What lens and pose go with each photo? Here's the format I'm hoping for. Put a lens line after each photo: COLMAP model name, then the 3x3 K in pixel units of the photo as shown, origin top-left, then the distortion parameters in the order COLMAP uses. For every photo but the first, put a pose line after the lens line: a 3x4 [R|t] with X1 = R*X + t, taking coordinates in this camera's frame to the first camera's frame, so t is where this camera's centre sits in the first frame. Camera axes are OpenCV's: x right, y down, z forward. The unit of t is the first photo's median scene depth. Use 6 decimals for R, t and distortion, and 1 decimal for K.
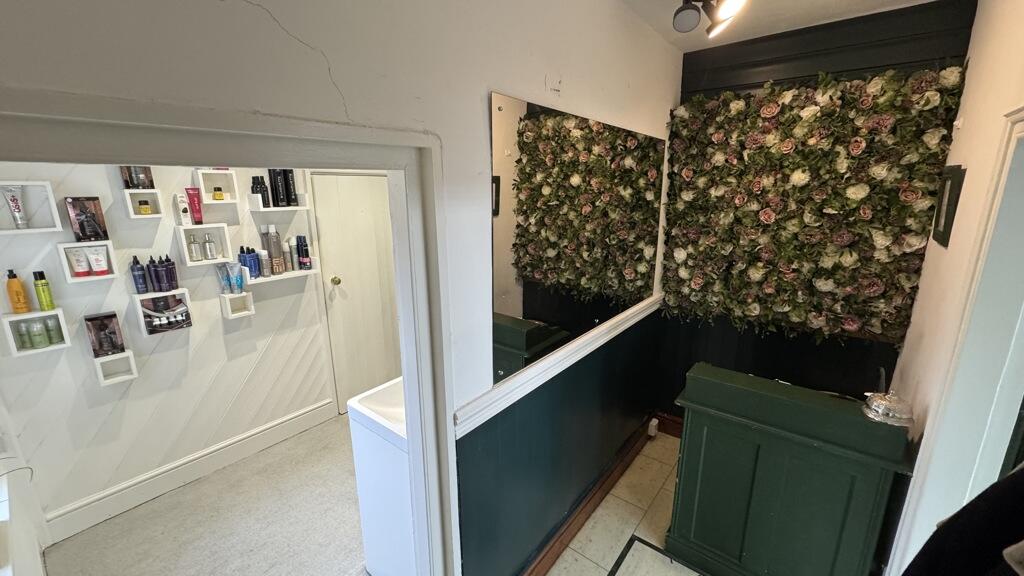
lens RADIAL K [[404.8, 0, 511.1], [0, 404.8, 287.6], [0, 0, 1]] dist [-0.002657, 0.000065]
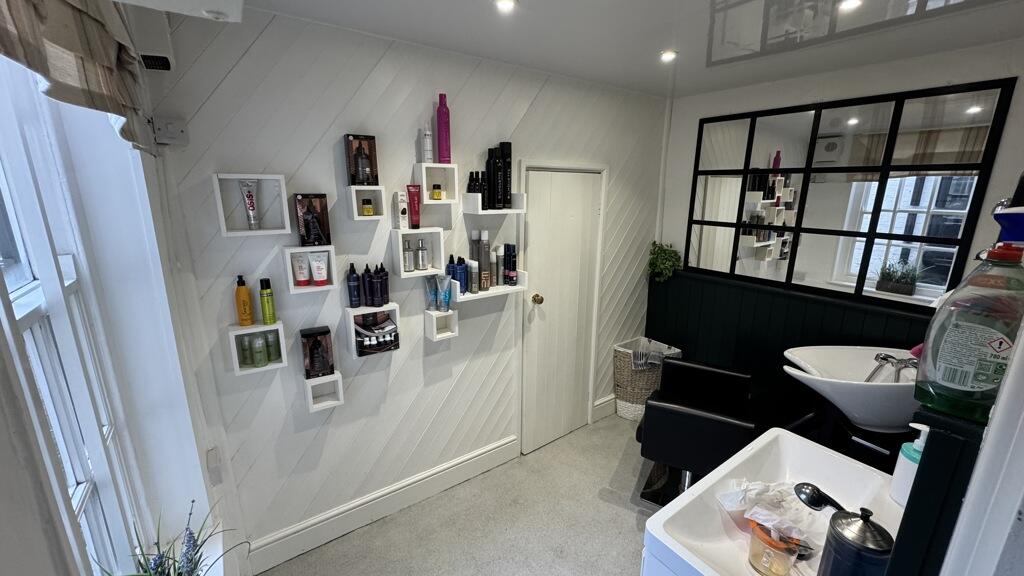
lens RADIAL K [[404.8, 0, 513.0], [0, 404.8, 287.3], [0, 0, 1]] dist [-0.002657, 0.000065]
pose [[0.961074, 0.076046, -0.265619, -0.358302], [-0.077133, 0.997001, 0.006353, -0.057591], [0.265305, 0.014382, 0.964057, 0.255200]]
